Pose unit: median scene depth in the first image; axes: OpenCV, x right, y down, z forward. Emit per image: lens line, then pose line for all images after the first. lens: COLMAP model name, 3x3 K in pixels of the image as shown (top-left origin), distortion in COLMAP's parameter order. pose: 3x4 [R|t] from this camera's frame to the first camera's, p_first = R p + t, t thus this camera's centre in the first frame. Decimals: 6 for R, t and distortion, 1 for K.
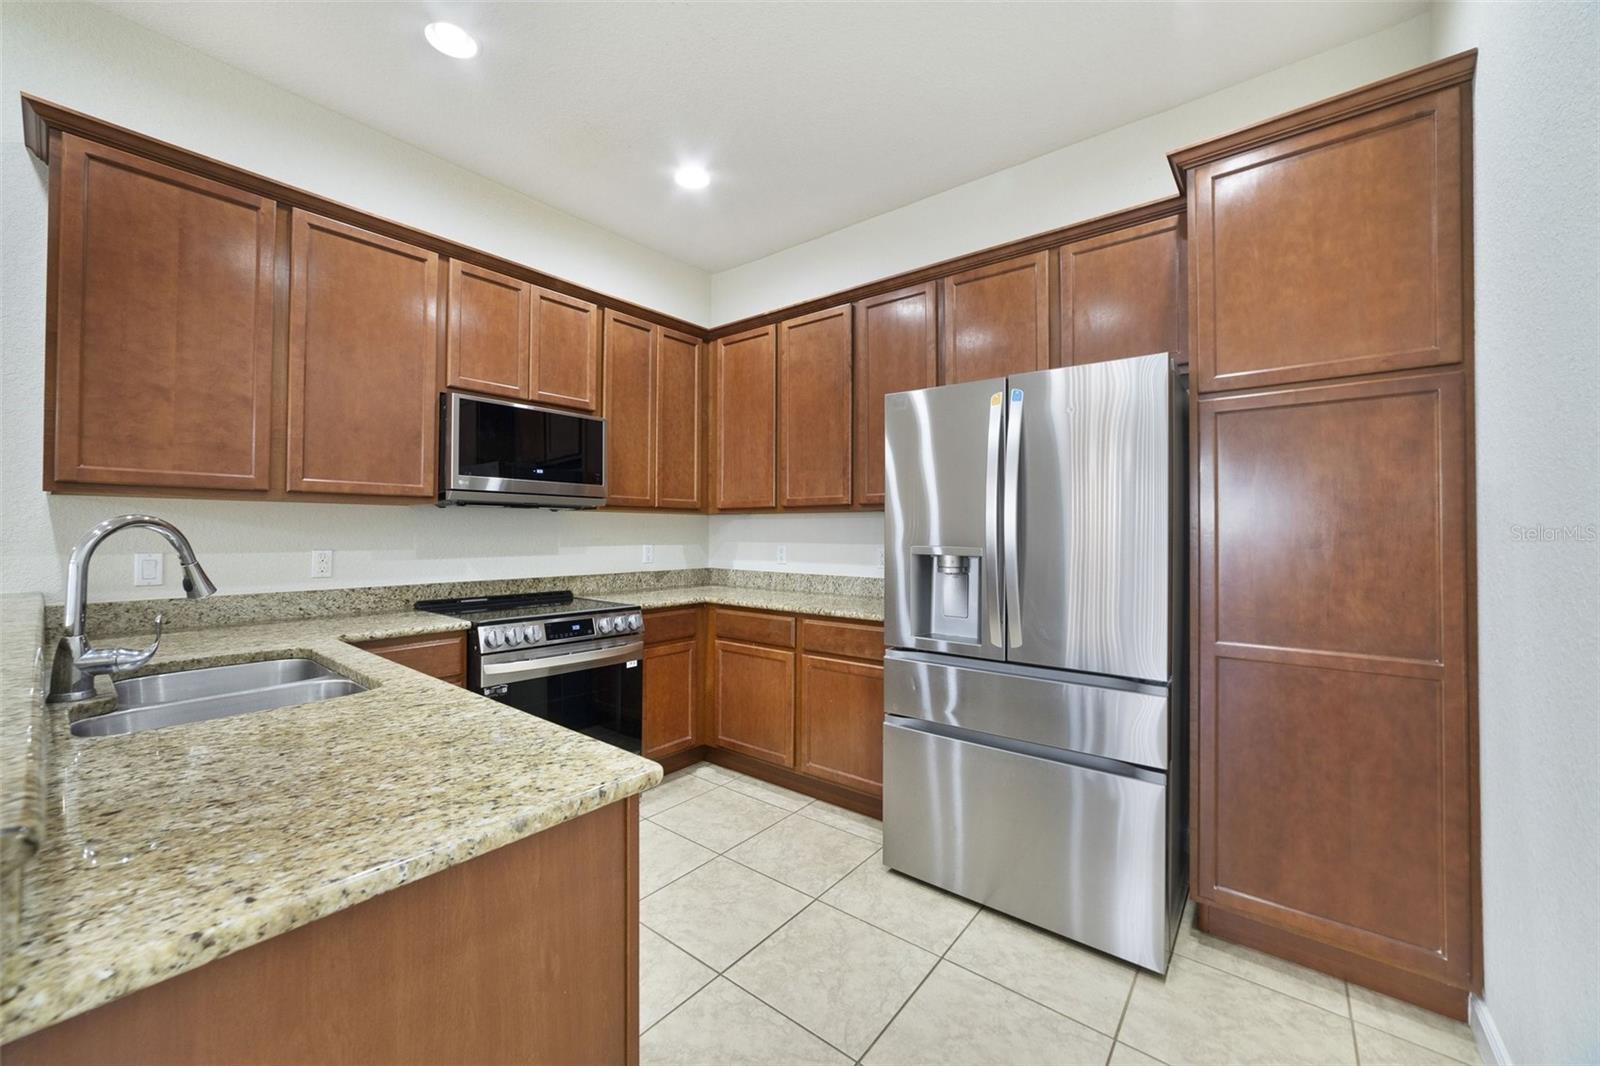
lens RADIAL K [[617.4, 0, 793.7], [0, 617.4, 526.8], [0, 0, 1]] dist [-0.009481, 0.004995]
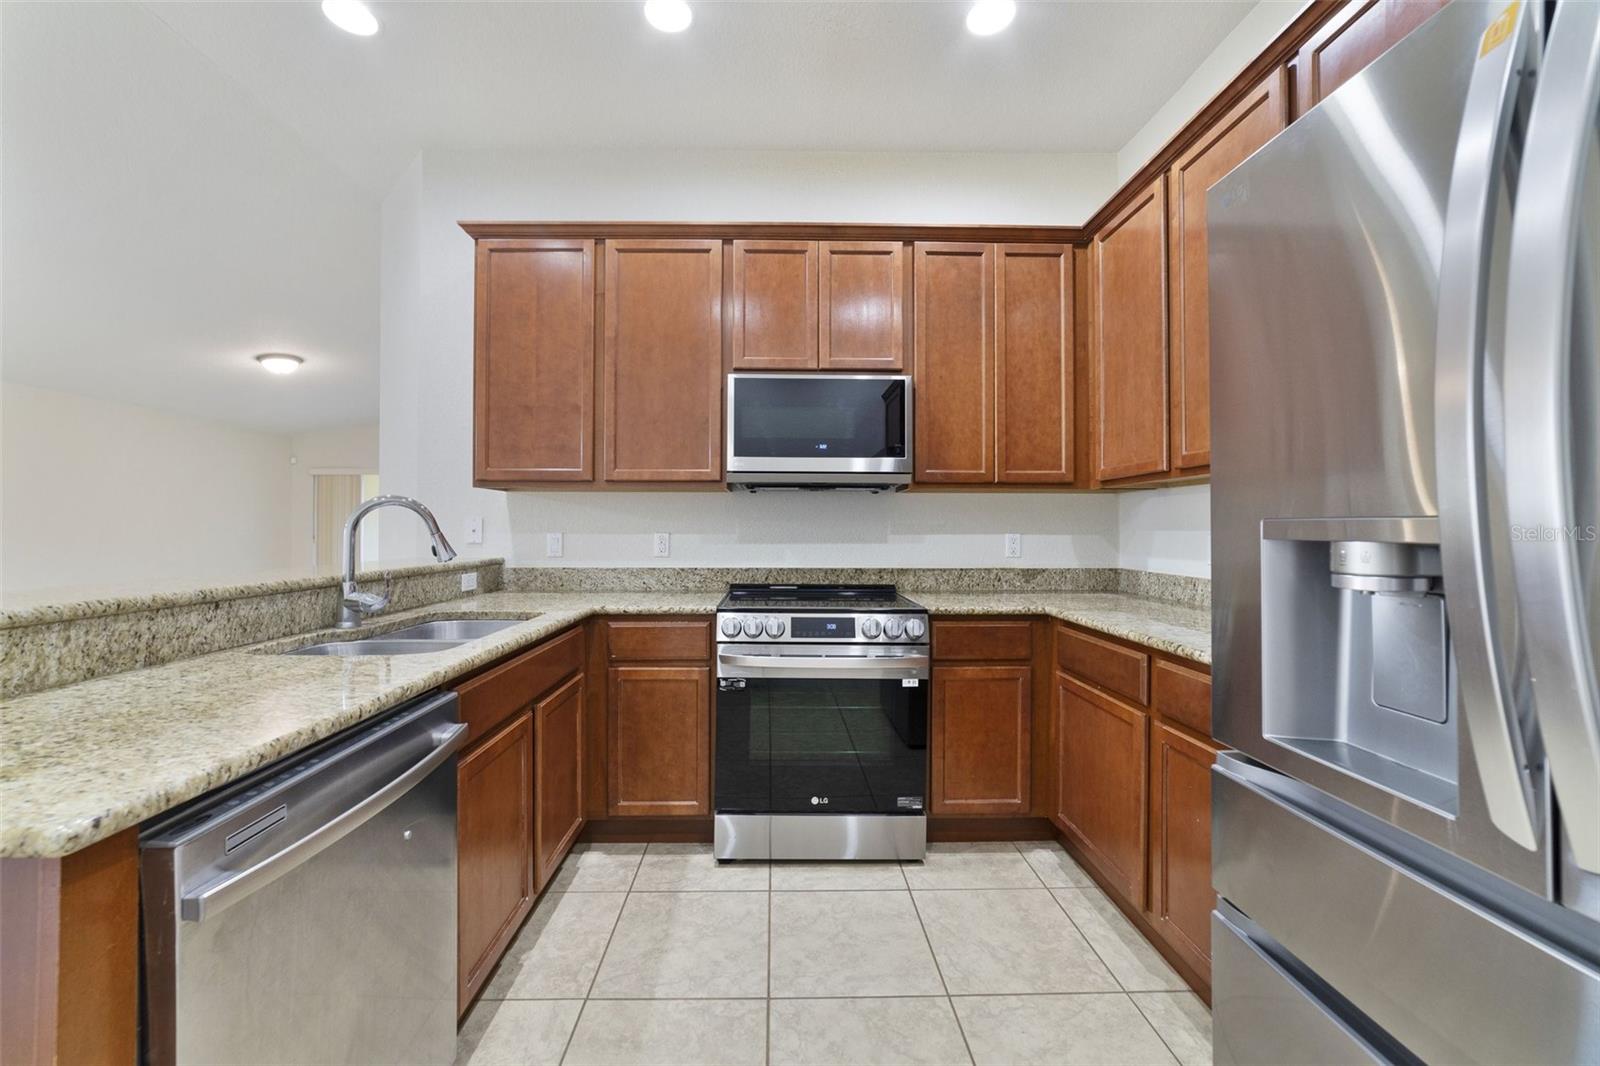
lens RADIAL K [[617.4, 0, 795.2], [0, 617.4, 526.5], [0, 0, 1]] dist [-0.009481, 0.004995]
pose [[0.648365, -0.007736, -0.761290, 0.240712], [0.007257, 0.999966, -0.003980, 0.028484], [0.761295, -0.002945, 0.648399, 0.392390]]
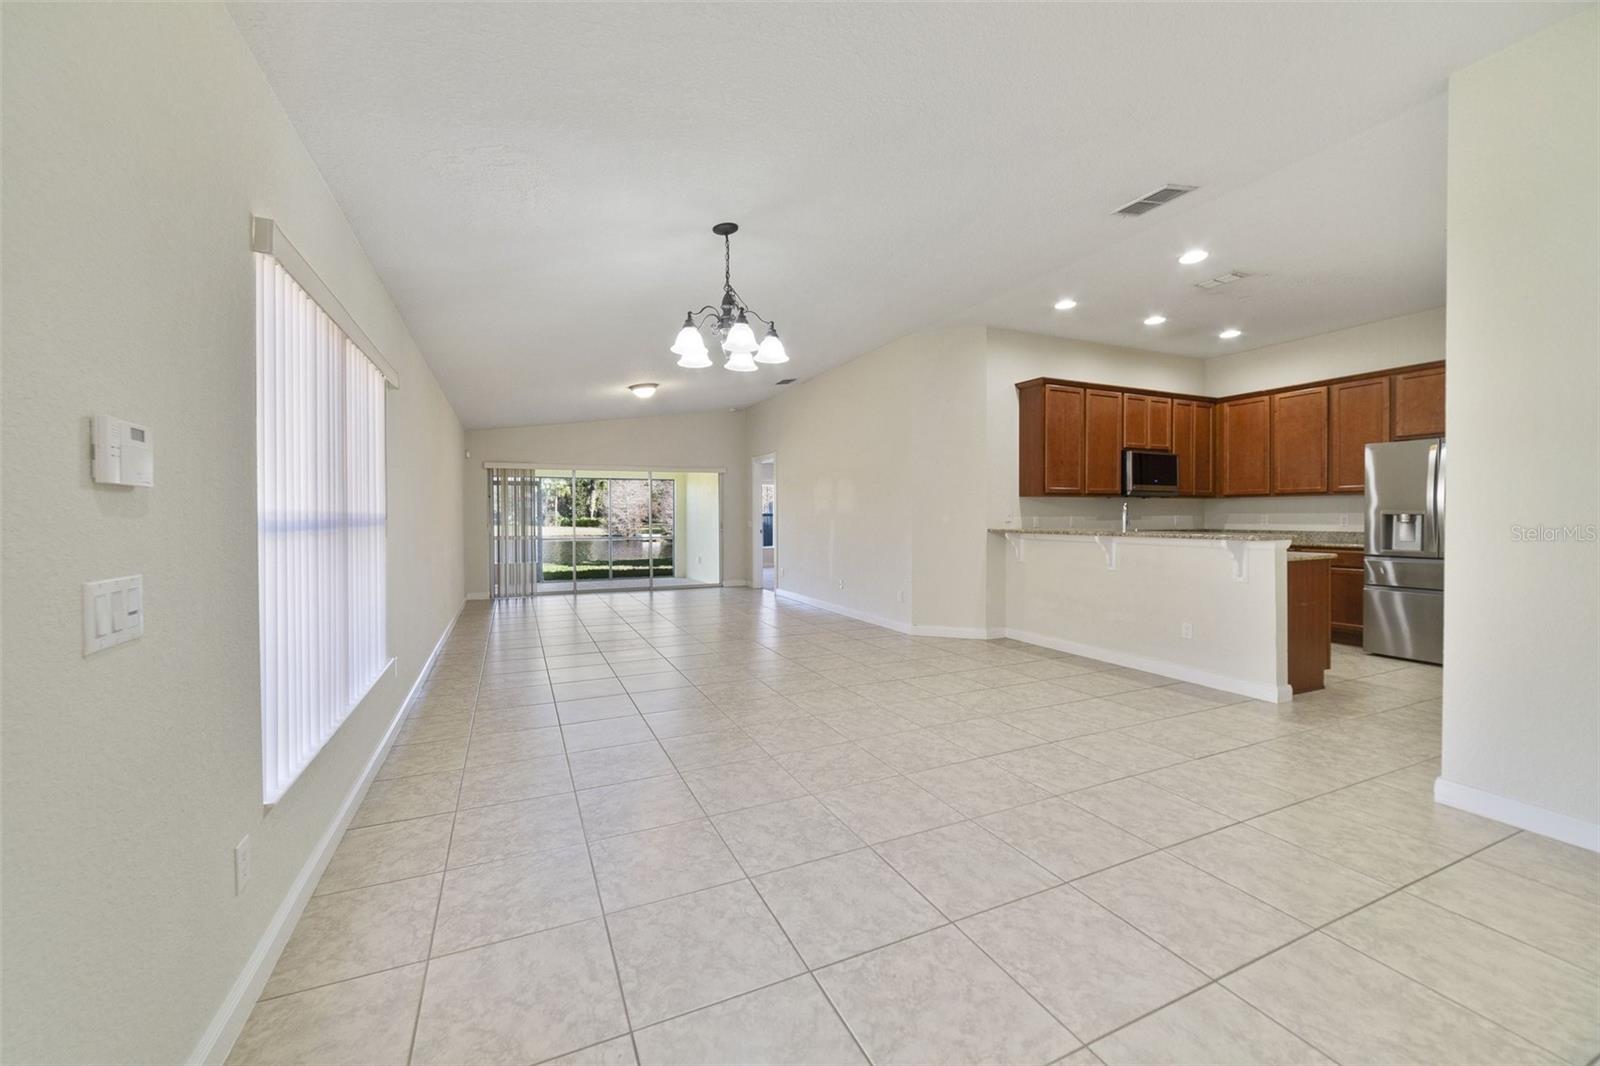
lens RADIAL K [[617.4, 0, 794.7], [0, 617.4, 521.2], [0, 0, 1]] dist [-0.009481, 0.004995]
pose [[0.886776, -0.003822, -0.462184, -0.544034], [0.012007, 0.999819, 0.014769, 0.007553], [0.462043, -0.018647, 0.886661, -1.612136]]
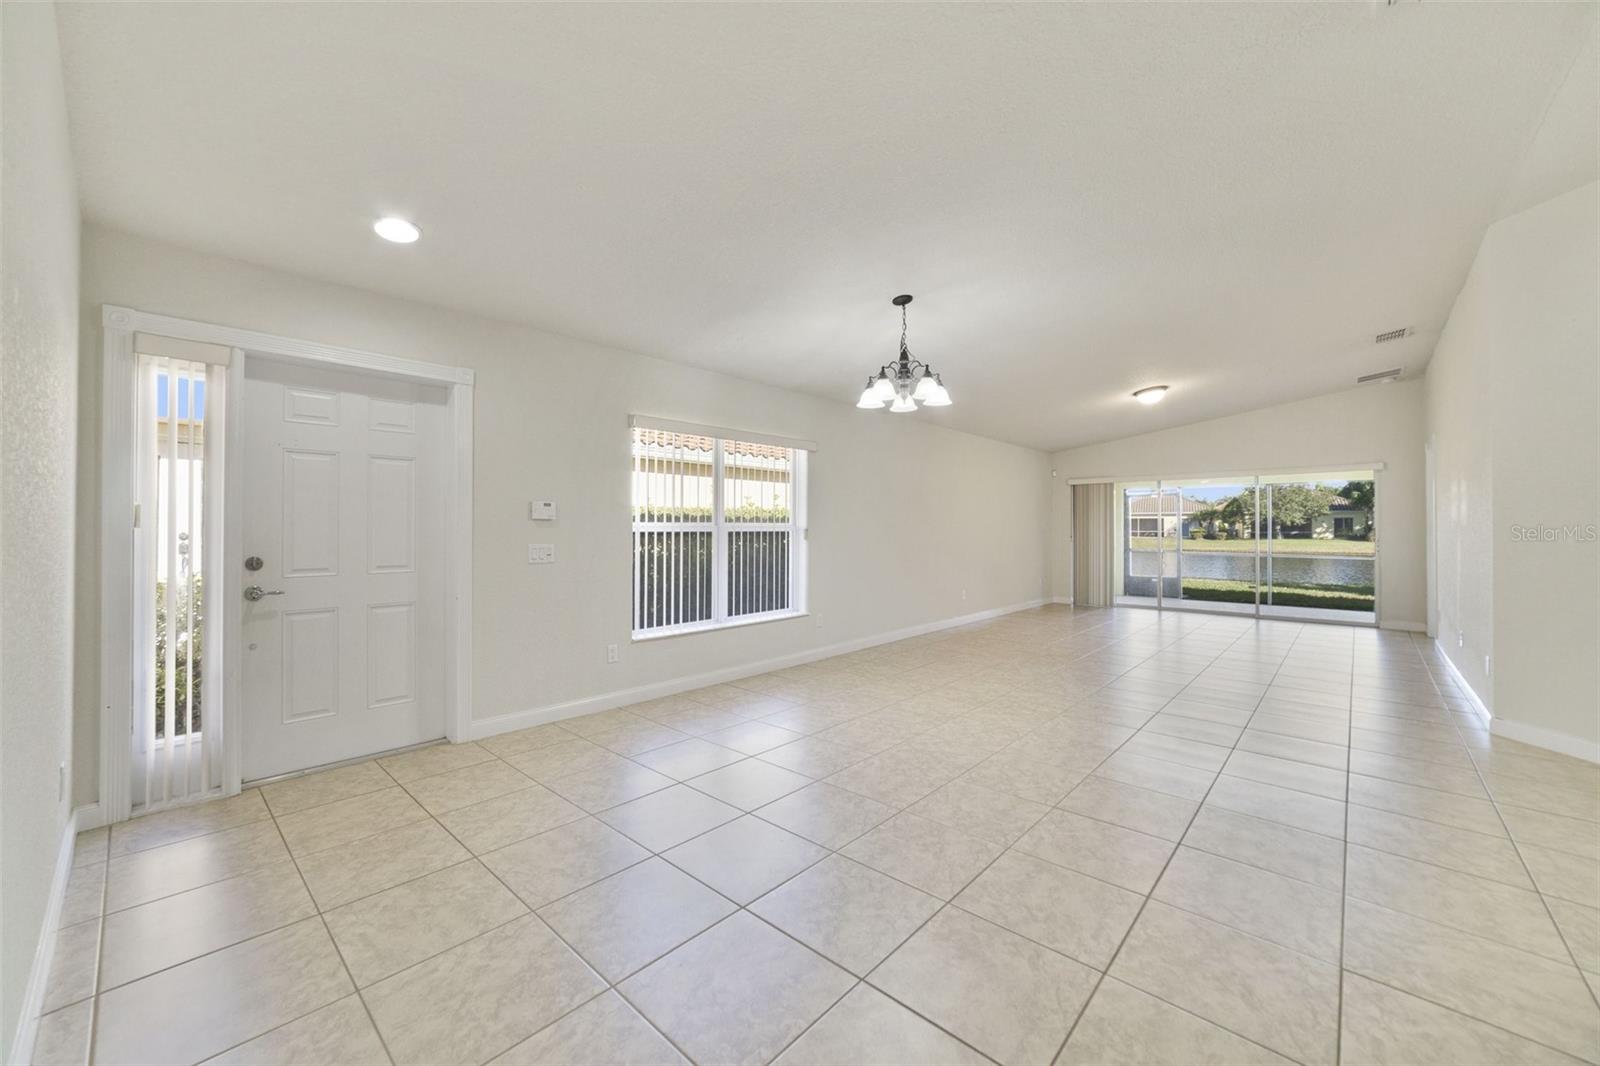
lens RADIAL K [[617.4, 0, 791.9], [0, 617.4, 526.2], [0, 0, 1]] dist [-0.009481, 0.004995]
pose [[-0.070052, -0.006504, -0.997522, 0.223529], [0.005855, 0.999959, -0.006931, 0.013734], [0.997526, -0.006326, -0.070011, -0.840405]]
